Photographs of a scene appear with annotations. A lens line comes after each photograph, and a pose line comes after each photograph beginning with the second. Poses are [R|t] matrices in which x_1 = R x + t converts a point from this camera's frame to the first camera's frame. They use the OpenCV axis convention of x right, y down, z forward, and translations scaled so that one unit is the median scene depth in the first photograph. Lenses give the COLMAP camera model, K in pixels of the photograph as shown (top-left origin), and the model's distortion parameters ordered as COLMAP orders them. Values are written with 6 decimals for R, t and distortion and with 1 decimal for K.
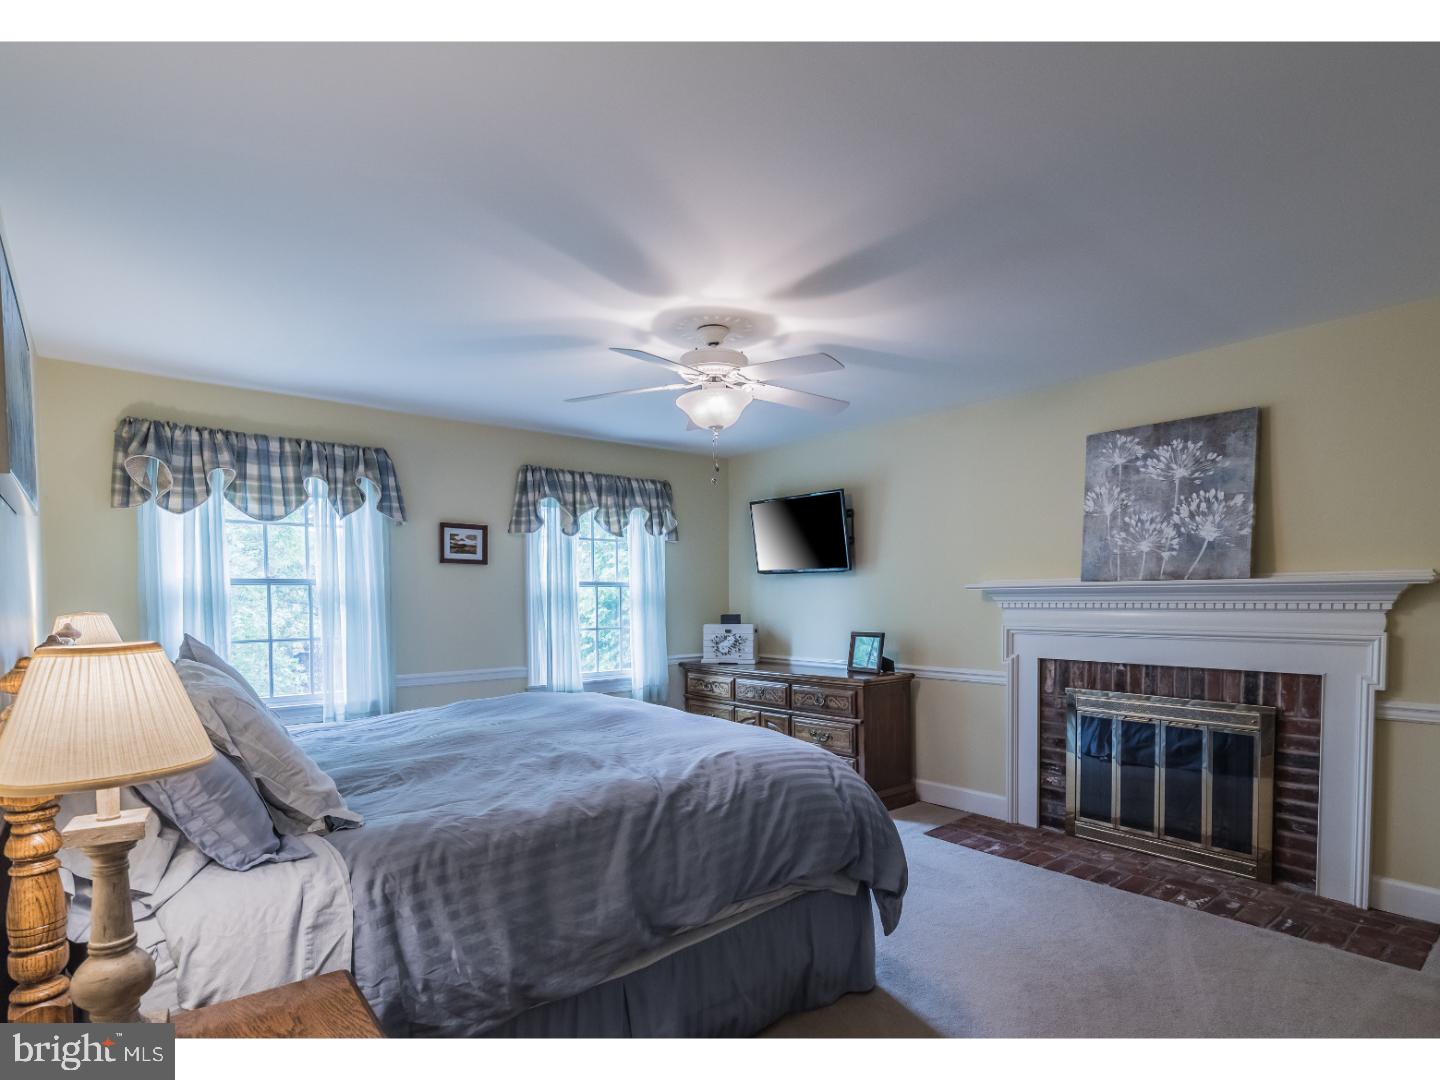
lens RADIAL K [[712.9, 0, 720.0], [0, 712.9, 540.0], [0, 0, 1]] dist [-0.001597, -0.000561]
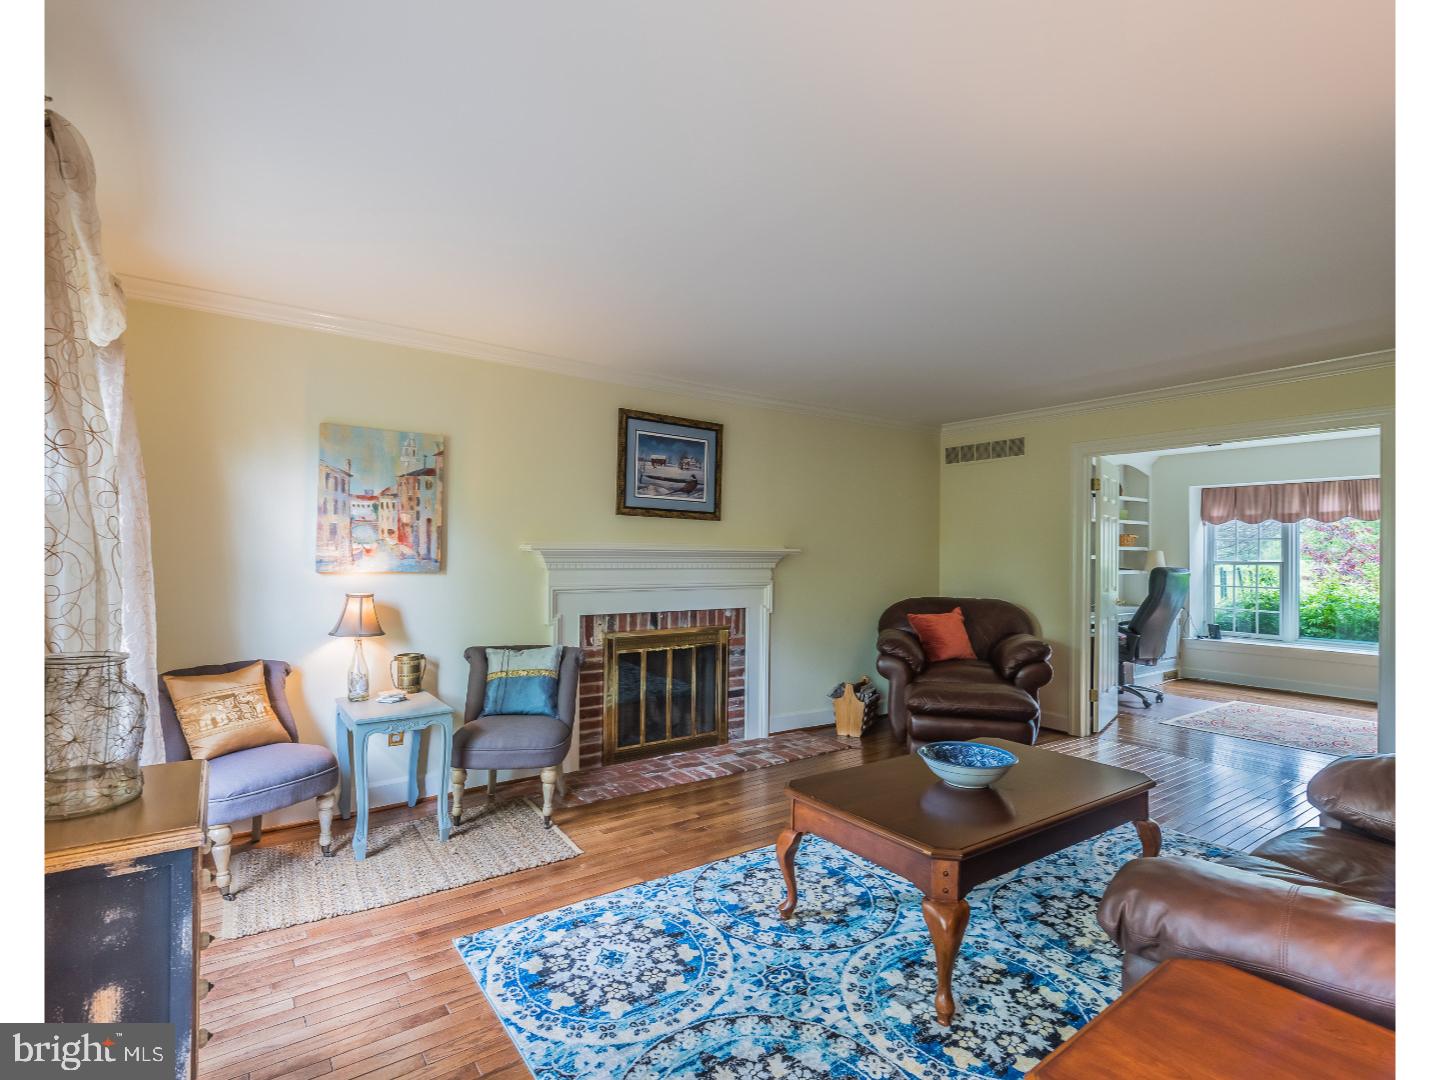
lens RADIAL K [[712.9, 0, 720.0], [0, 712.9, 540.0], [0, 0, 1]] dist [-0.001597, -0.000561]
pose [[0.108975, 0.016160, 0.993913, -0.788852], [-0.098701, 0.995103, -0.005358, 0.049320], [-0.989132, -0.097516, 0.110037, 0.893424]]
